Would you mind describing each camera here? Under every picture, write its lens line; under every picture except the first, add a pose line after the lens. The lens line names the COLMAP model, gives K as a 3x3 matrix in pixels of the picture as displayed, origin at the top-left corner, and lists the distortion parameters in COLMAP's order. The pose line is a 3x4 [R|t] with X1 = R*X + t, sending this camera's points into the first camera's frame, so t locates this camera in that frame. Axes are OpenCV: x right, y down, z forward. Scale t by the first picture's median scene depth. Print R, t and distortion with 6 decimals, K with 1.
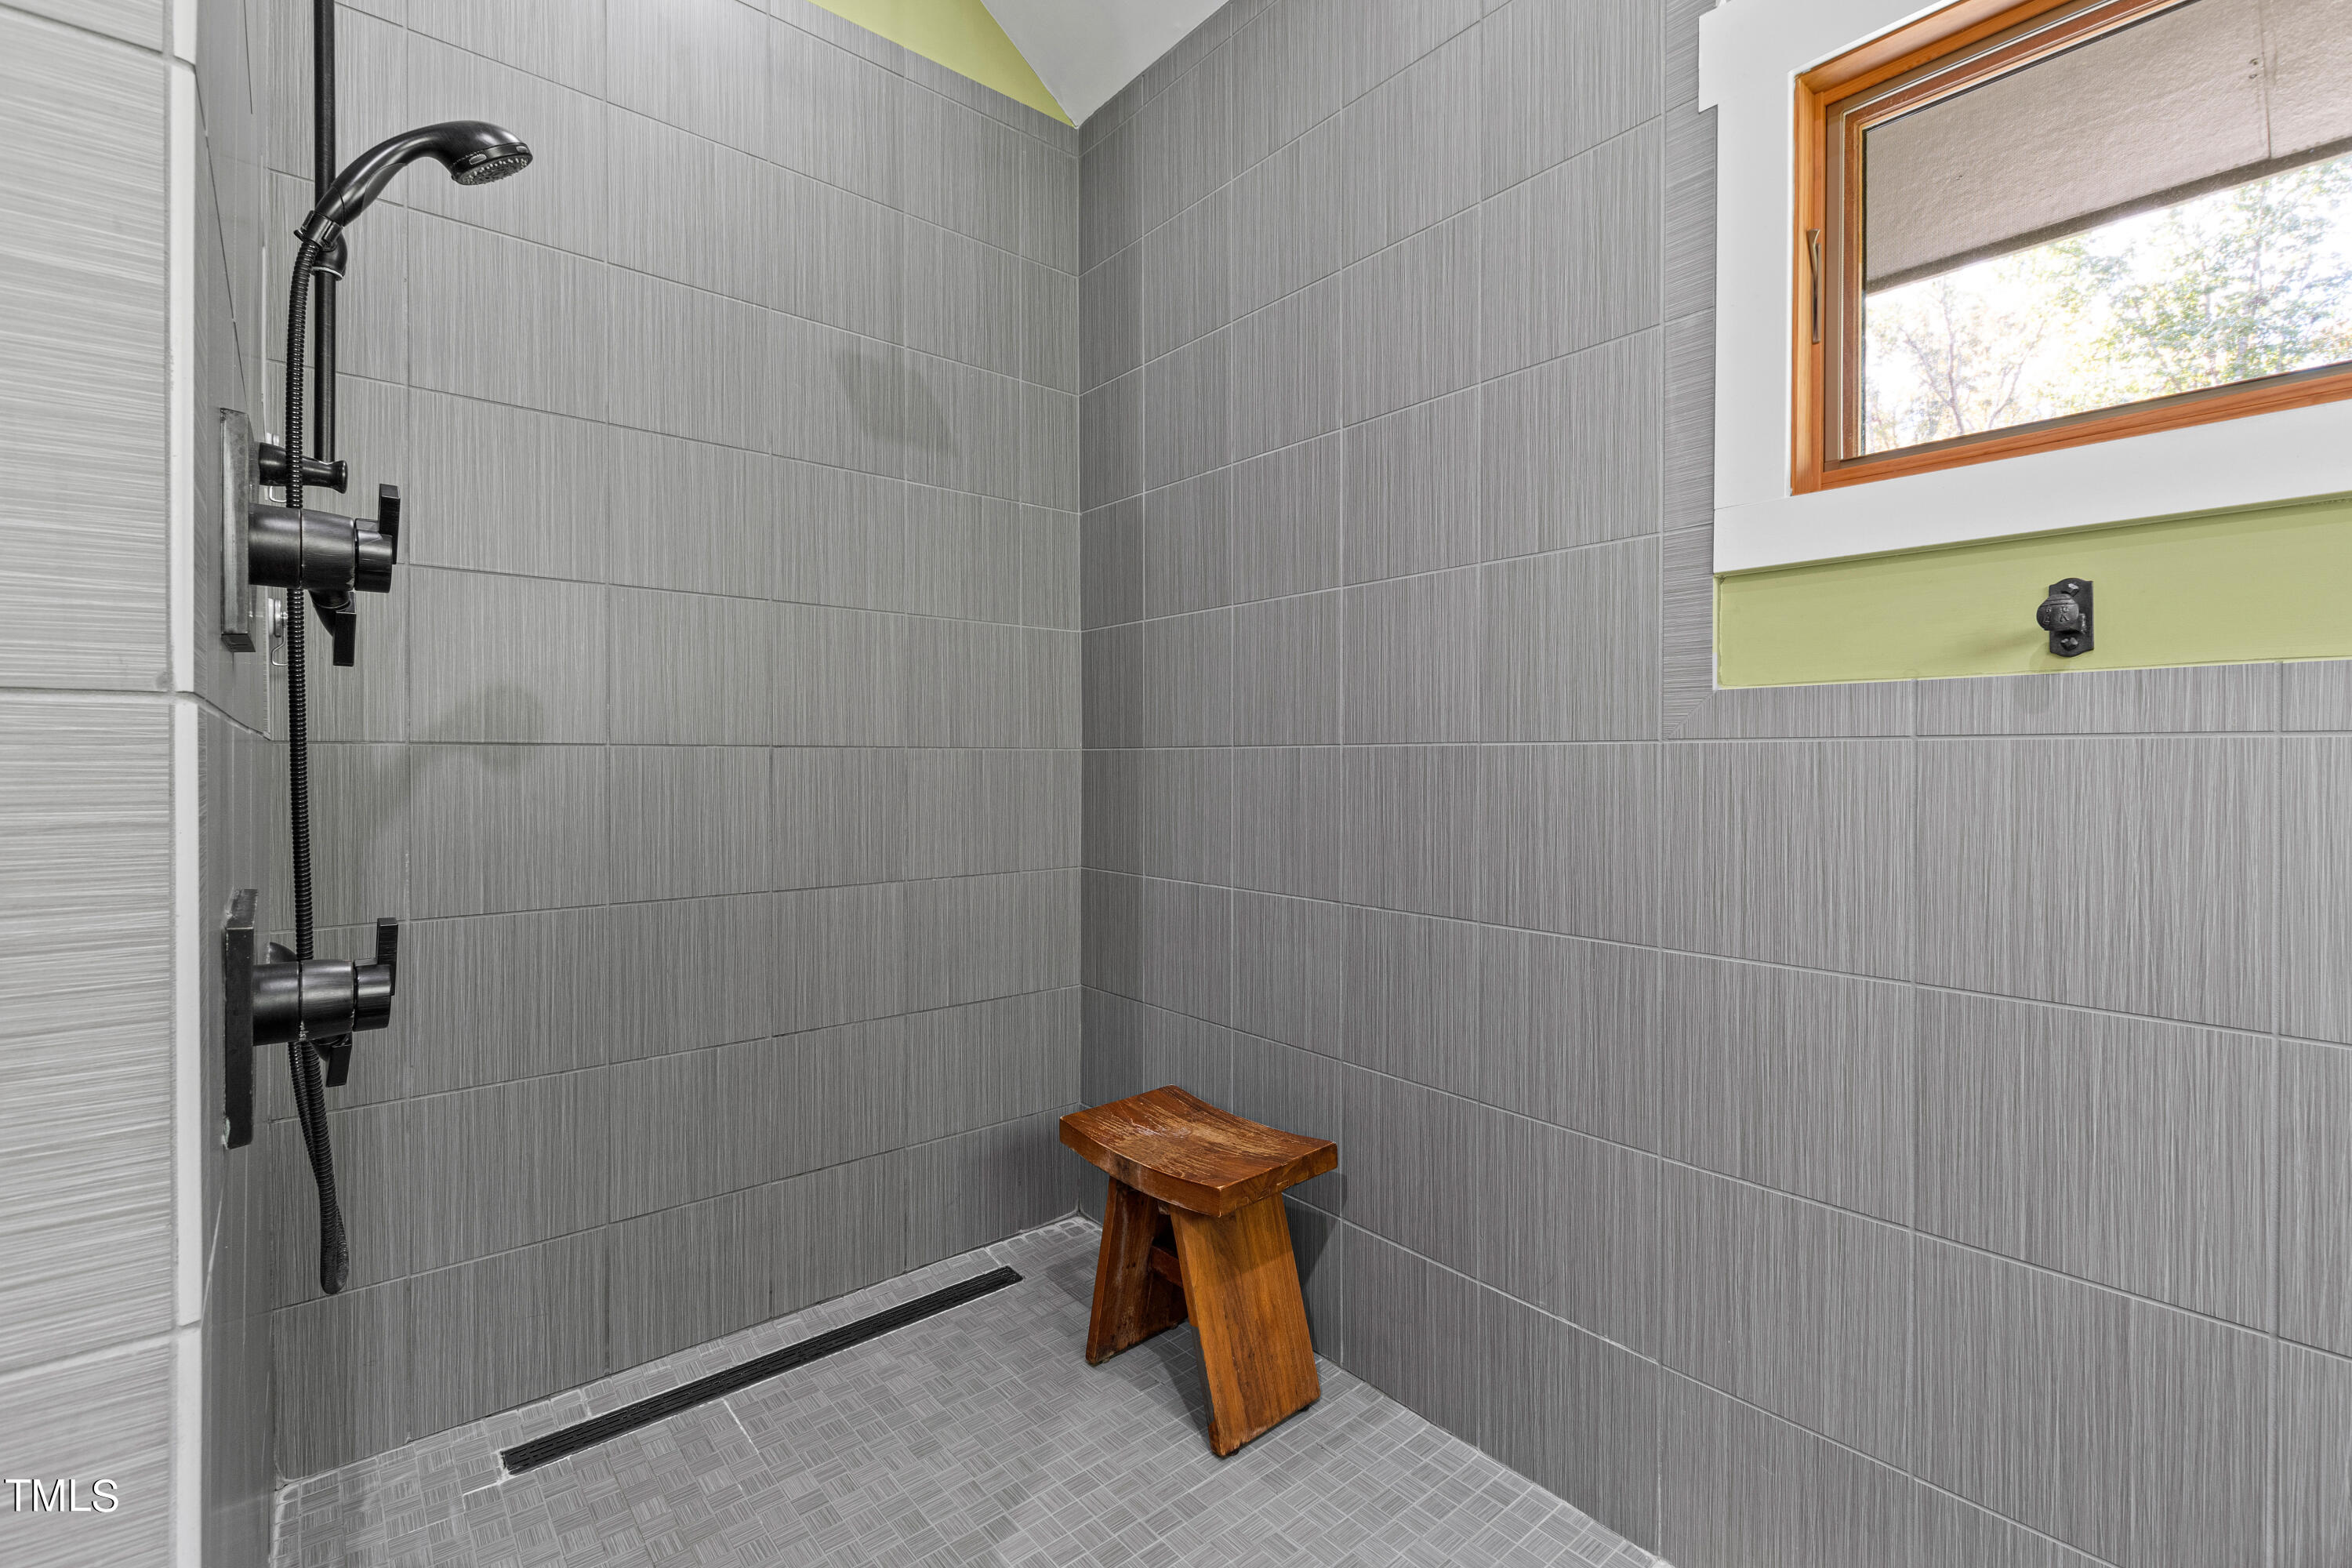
lens RADIAL K [[1022.8, 0, 1161.8], [0, 1022.8, 763.4], [0, 0, 1]] dist [0.006567, -0.003370]
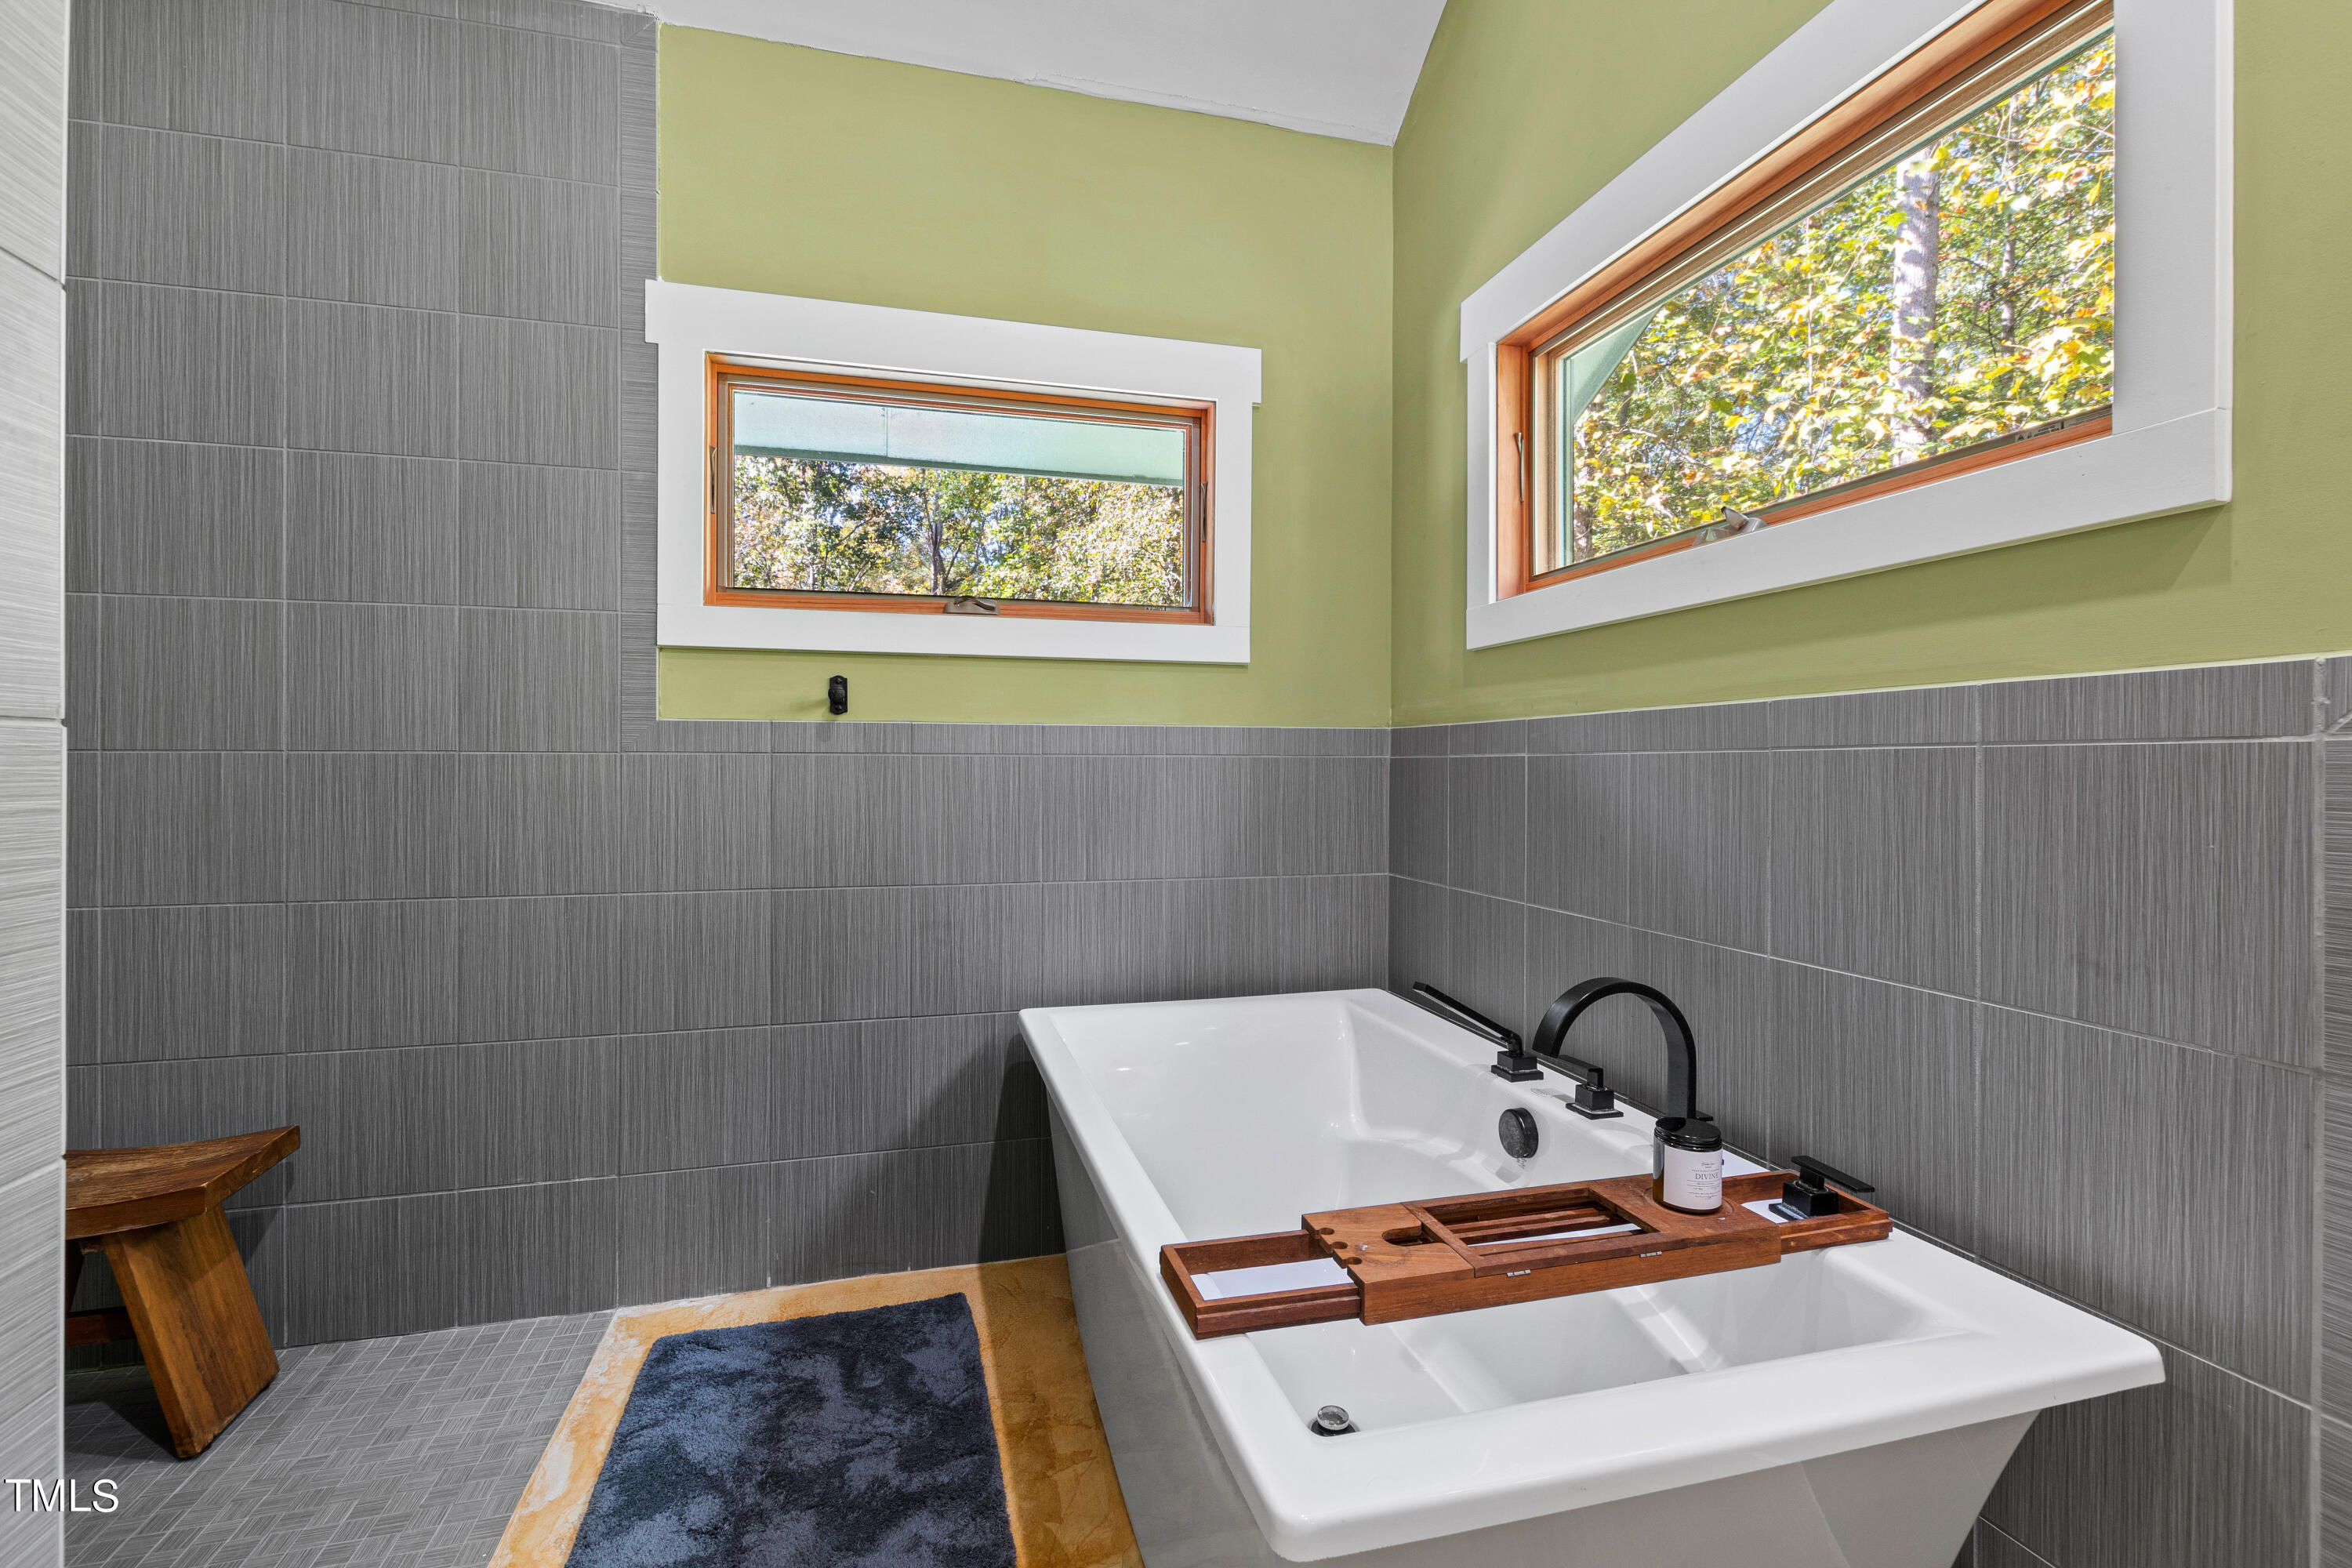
lens RADIAL K [[1022.8, 0, 1169.1], [0, 1022.8, 761.8], [0, 0, 1]] dist [0.006567, -0.003370]
pose [[0.415254, 0.003772, 0.909698, -0.462299], [0.002416, 0.999983, -0.005249, 0.000768], [-0.909702, 0.004378, 0.415238, -0.292130]]
